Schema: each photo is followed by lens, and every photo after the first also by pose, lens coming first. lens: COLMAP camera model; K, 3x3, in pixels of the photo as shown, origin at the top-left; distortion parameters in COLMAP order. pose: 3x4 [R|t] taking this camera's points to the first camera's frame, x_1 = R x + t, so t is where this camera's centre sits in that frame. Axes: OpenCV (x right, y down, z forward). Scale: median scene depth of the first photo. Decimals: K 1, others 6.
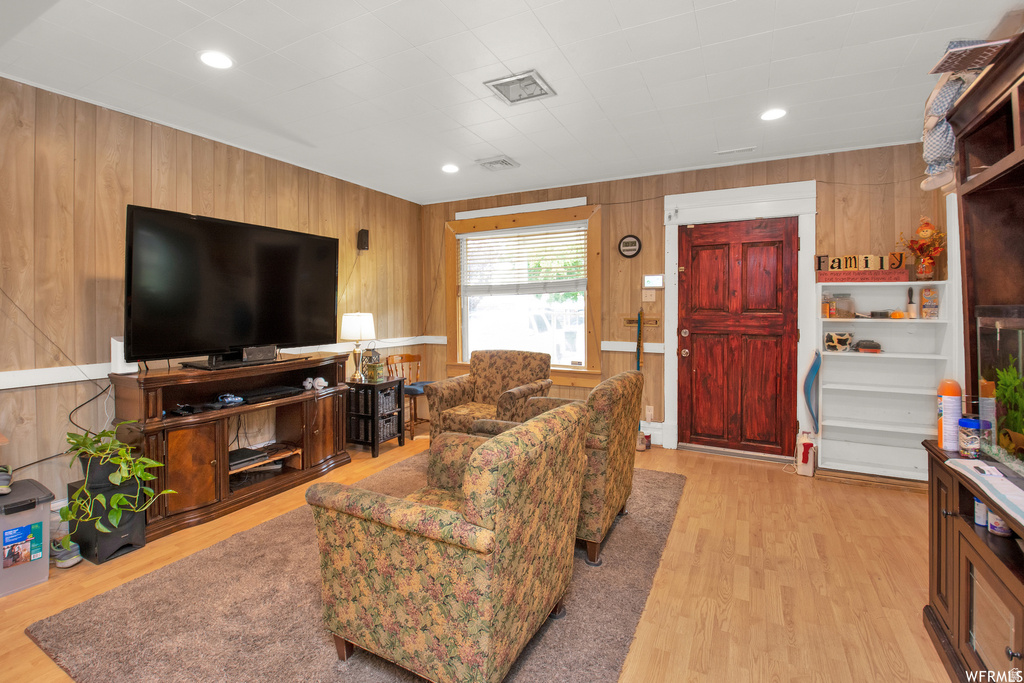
lens RADIAL K [[476.5, 0, 503.7], [0, 476.5, 312.9], [0, 0, 1]] dist [0.026850, -0.023908]
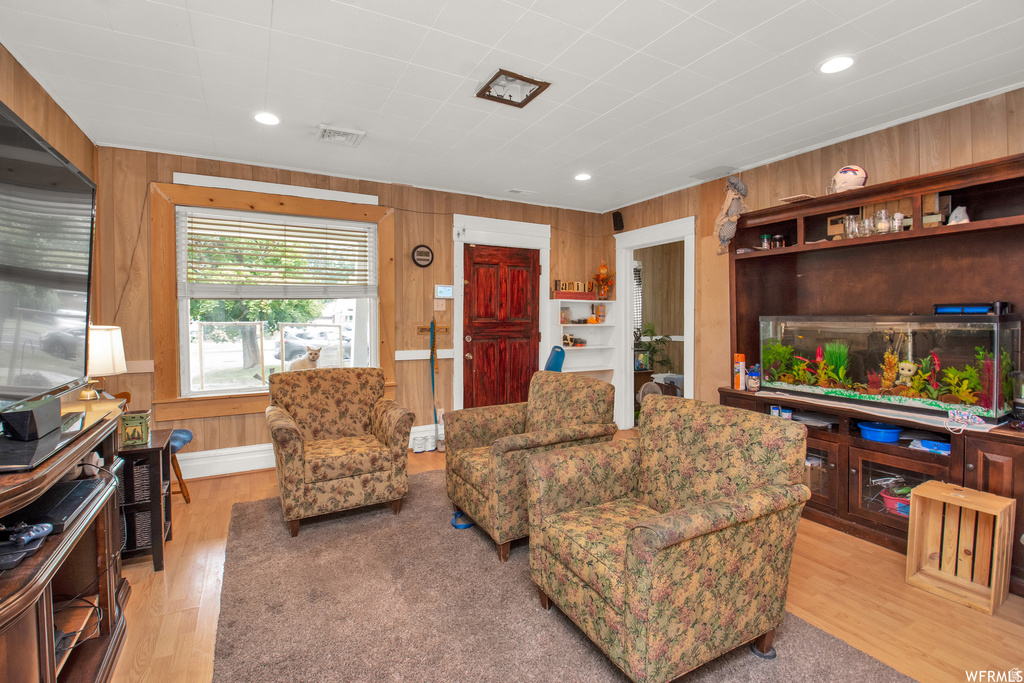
lens RADIAL K [[457.6, 0, 520.8], [0, 457.6, 334.8], [0, 0, 1]] dist [0.021284, -0.019958]
pose [[0.541159, -0.032583, 0.840289, -0.468686], [0.007329, 0.999394, 0.034032, -0.003761], [-0.840889, -0.012259, 0.541069, 0.306313]]
